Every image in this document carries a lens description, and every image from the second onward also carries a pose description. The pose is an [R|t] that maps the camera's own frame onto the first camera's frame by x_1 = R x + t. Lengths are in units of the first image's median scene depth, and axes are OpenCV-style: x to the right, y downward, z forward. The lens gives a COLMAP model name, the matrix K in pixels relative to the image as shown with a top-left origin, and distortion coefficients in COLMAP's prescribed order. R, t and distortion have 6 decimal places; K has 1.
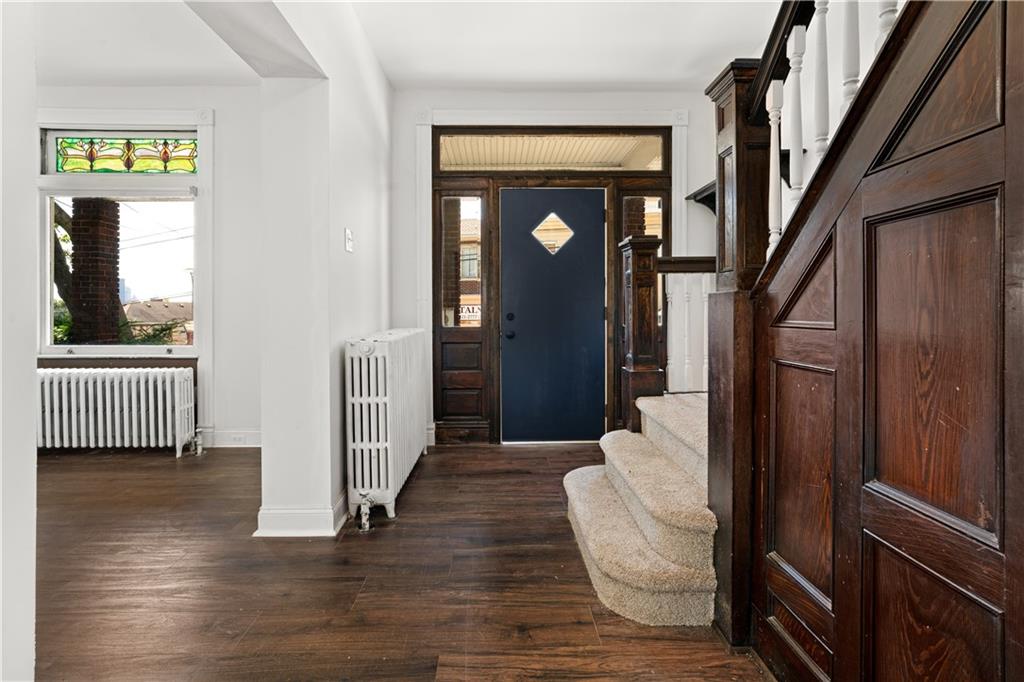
lens RADIAL K [[467.9, 0, 494.1], [0, 467.9, 314.4], [0, 0, 1]] dist [0.001130, 0.000562]
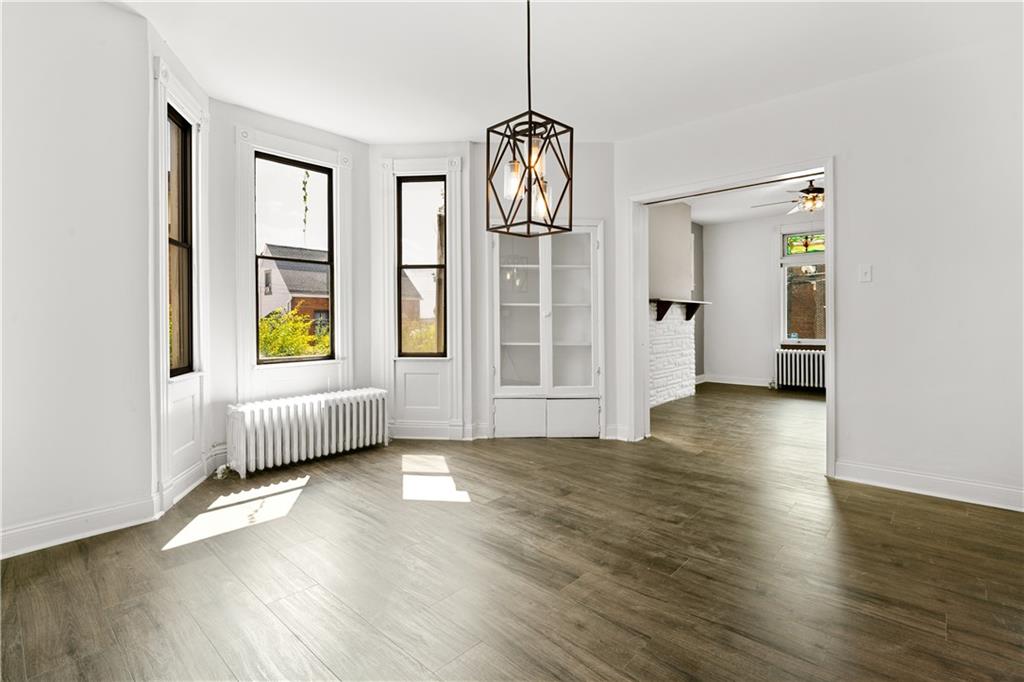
lens RADIAL K [[478.8, 0, 507.9], [0, 478.8, 326.4], [0, 0, 1]] dist [-0.008266, 0.000143]
pose [[0.732977, -0.000064, -0.680253, -0.408486], [0.002639, 0.999993, 0.002749, 0.002596], [0.680248, -0.003810, 0.732972, -1.358867]]
